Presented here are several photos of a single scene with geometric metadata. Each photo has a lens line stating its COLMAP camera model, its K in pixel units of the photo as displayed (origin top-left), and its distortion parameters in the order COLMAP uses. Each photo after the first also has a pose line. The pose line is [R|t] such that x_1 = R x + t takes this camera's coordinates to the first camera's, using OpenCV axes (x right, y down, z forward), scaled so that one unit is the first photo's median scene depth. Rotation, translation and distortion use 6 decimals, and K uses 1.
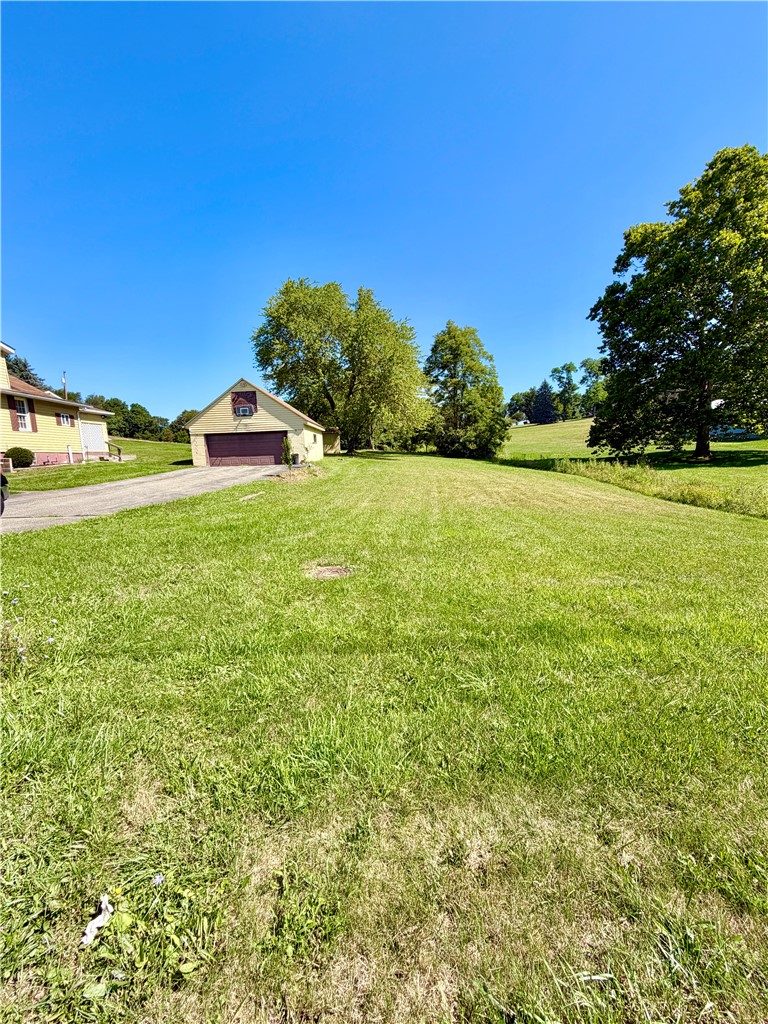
lens RADIAL K [[405.9, 0, 384.0], [0, 405.9, 512.0], [0, 0, 1]] dist [-0.000007, 0.000035]
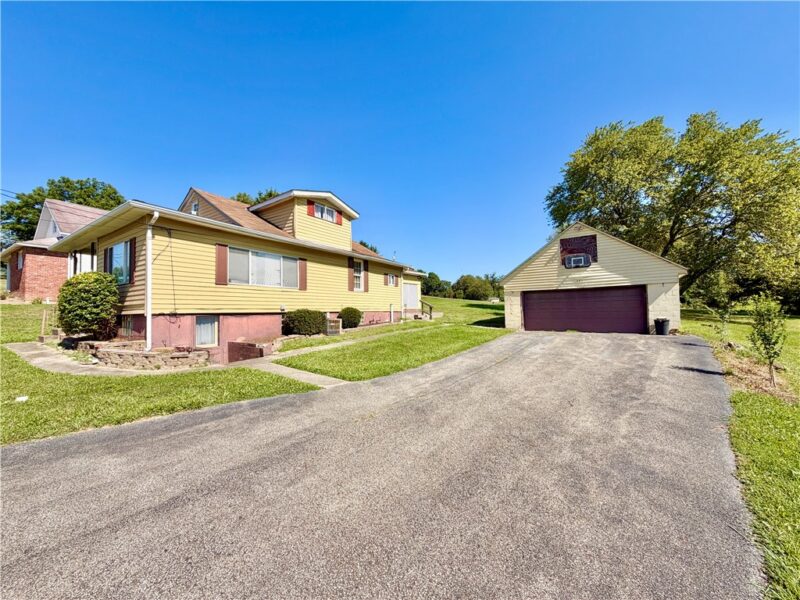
lens RADIAL K [[317.1, 0, 400.0], [0, 317.1, 300.0], [0, 0, 1]] dist [-0.000007, 0.000035]
pose [[0.808327, 0.002316, -0.588729, -0.258936], [-0.098430, 0.986449, -0.131263, -0.064027], [0.580447, 0.164052, 0.797601, 0.334191]]
